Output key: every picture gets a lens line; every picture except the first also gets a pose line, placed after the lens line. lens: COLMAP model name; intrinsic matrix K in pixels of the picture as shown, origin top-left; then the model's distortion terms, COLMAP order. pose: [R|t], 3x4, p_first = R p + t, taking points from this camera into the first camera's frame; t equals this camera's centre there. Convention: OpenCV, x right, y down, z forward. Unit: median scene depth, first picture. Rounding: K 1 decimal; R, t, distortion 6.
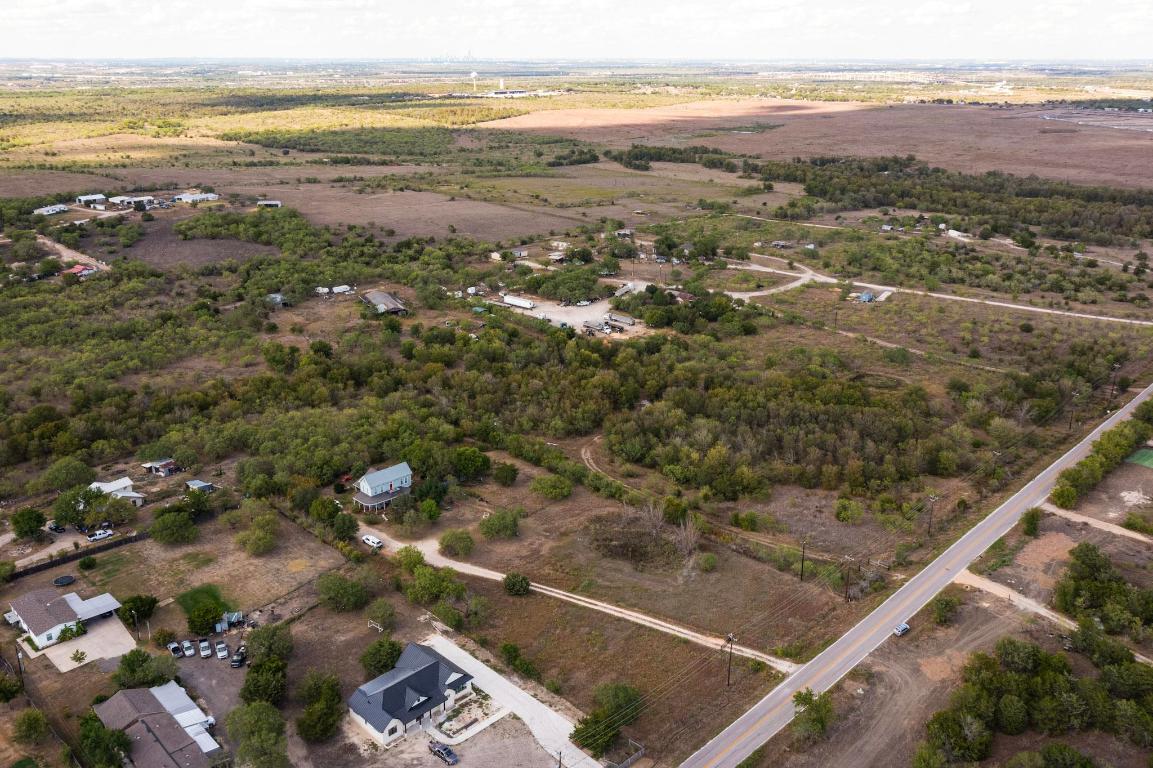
lens RADIAL K [[930.3, 0, 583.3], [0, 930.3, 376.0], [0, 0, 1]] dist [-0.009305, 0.018659]
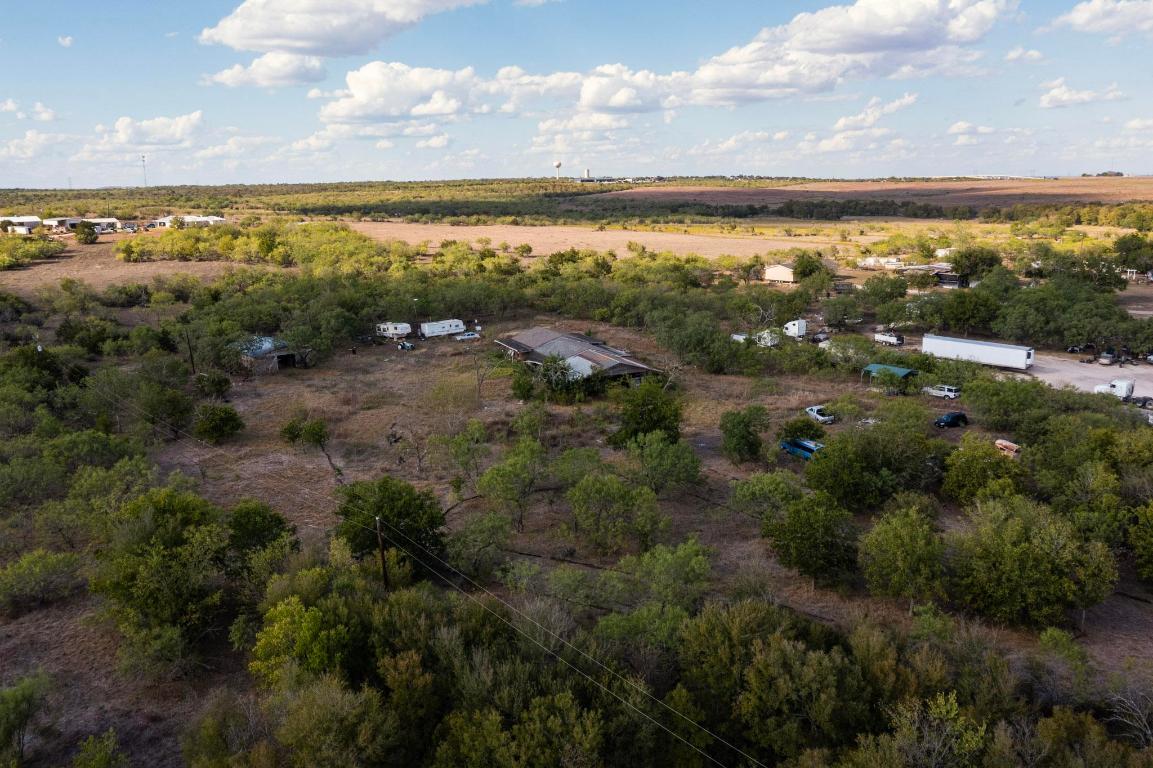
lens RADIAL K [[928.5, 0, 576.5], [0, 928.5, 384.0], [0, 0, 1]] dist [-0.004129, -0.002487]
pose [[0.997552, -0.001711, -0.069905, -0.196417], [-0.006247, 0.993522, -0.113469, -0.031454], [0.069646, 0.113628, 0.991079, 0.690176]]
